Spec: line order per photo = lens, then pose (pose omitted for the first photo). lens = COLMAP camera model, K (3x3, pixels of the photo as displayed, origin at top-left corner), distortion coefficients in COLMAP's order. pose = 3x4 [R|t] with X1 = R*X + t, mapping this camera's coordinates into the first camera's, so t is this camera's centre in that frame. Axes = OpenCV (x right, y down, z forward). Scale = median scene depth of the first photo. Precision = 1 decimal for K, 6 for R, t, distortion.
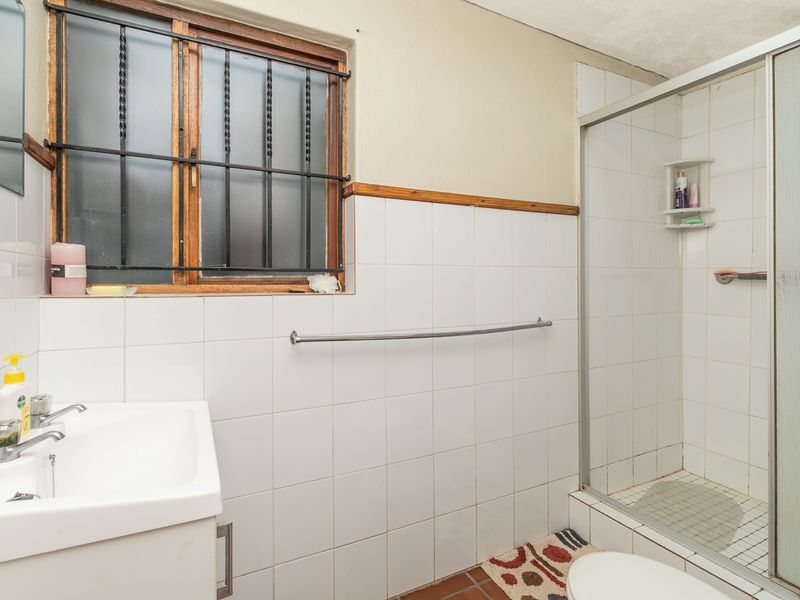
lens RADIAL K [[407.8, 0, 402.6], [0, 407.8, 281.5], [0, 0, 1]] dist [0.001646, 0.000486]
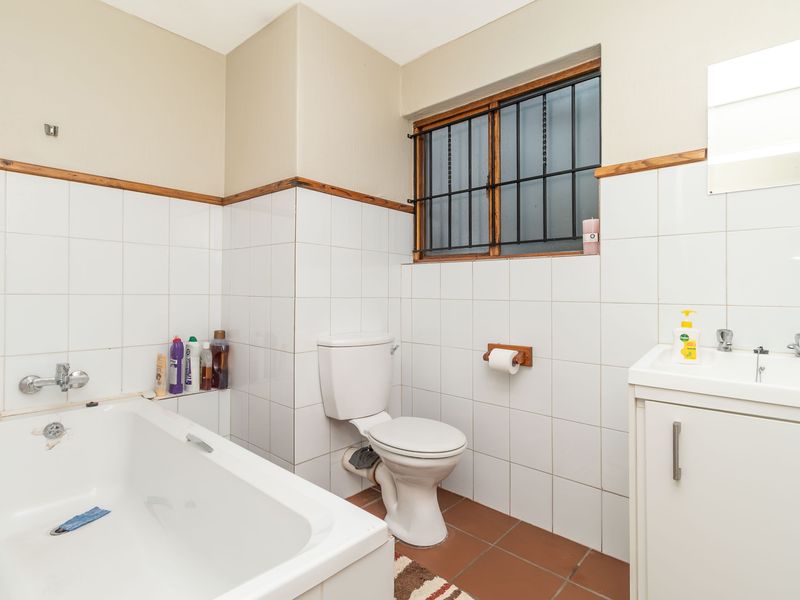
lens RADIAL K [[407.8, 0, 402.6], [0, 407.8, 281.5], [0, 0, 1]] dist [0.001646, 0.000486]
pose [[0.330226, -0.001711, -0.943900, 0.919267], [0.010606, 0.999942, 0.001898, 0.088316], [0.943842, -0.010638, 0.330225, 0.090098]]
